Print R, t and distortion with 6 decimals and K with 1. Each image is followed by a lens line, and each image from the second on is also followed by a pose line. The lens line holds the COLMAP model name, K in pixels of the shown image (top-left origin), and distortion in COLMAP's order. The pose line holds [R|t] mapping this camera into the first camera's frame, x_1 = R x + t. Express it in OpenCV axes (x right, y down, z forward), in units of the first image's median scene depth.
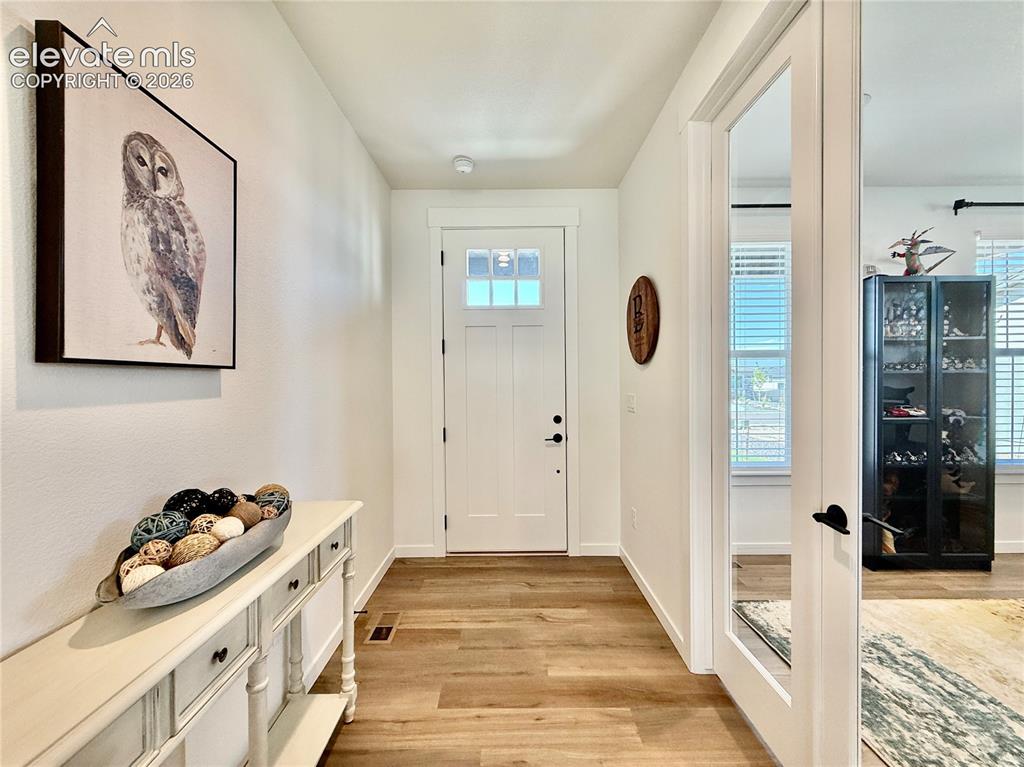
lens RADIAL K [[409.4, 0, 508.4], [0, 409.4, 385.4], [0, 0, 1]] dist [-0.001552, 0.000838]
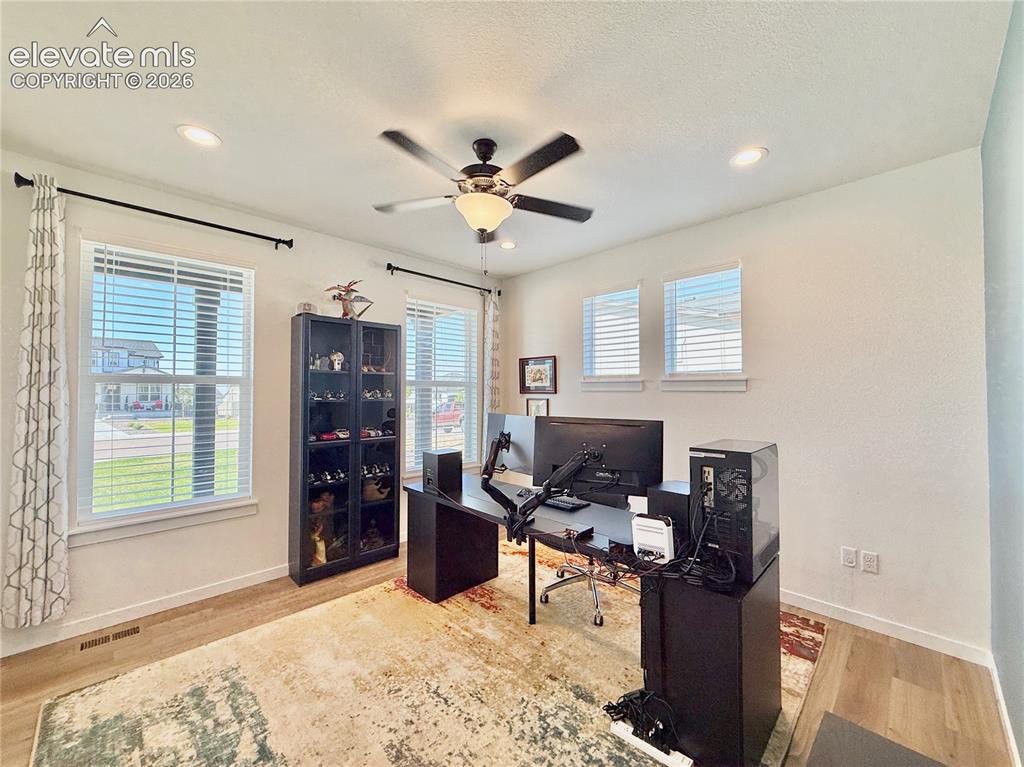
lens RADIAL K [[409.4, 0, 505.4], [0, 409.4, 389.2], [0, 0, 1]] dist [-0.001552, 0.000838]
pose [[0.711967, 0.012830, 0.702096, 0.506107], [0.006211, 0.999679, -0.024566, -0.033729], [-0.702185, 0.021851, 0.711659, -0.149380]]
